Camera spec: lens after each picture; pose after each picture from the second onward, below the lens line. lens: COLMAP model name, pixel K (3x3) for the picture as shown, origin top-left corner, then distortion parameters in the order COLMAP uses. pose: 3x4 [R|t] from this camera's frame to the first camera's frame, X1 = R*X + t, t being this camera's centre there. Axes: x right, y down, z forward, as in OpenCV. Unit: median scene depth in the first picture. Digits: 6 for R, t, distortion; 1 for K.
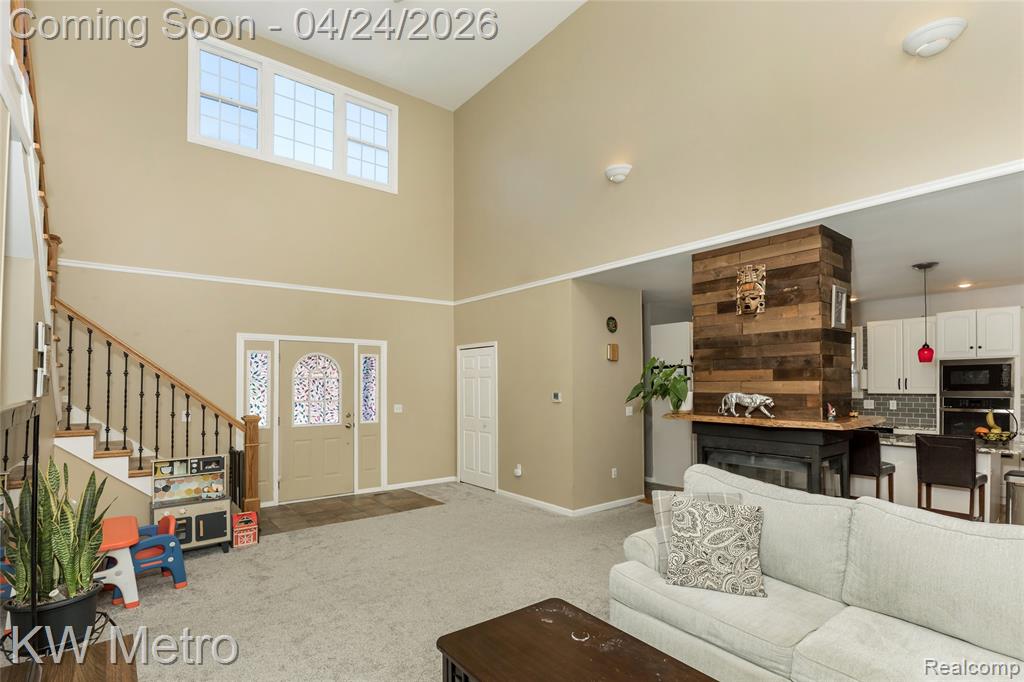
lens RADIAL K [[466.8, 0, 512.5], [0, 466.8, 388.5], [0, 0, 1]] dist [0.003864, 0.000281]
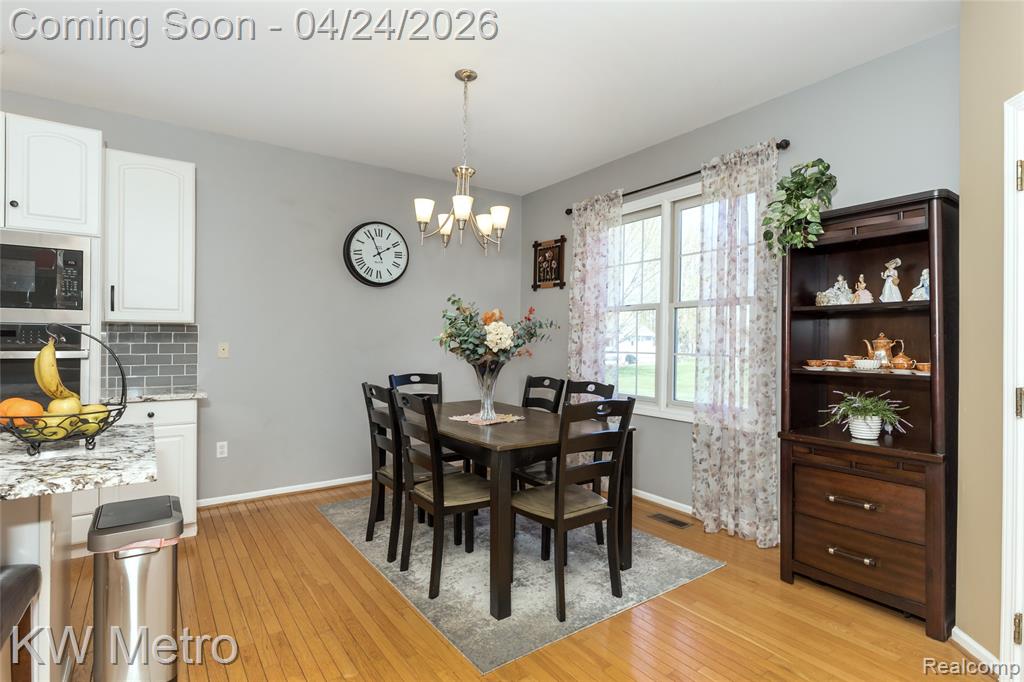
lens RADIAL K [[486.3, 0, 493.5], [0, 486.3, 333.2], [0, 0, 1]] dist [-0.000128, 0.000027]
pose [[0.018724, 0.004816, 0.999813, 0.718871], [0.023885, 0.999701, -0.005263, 0.052775], [-0.999539, 0.023979, 0.018603, 0.712604]]
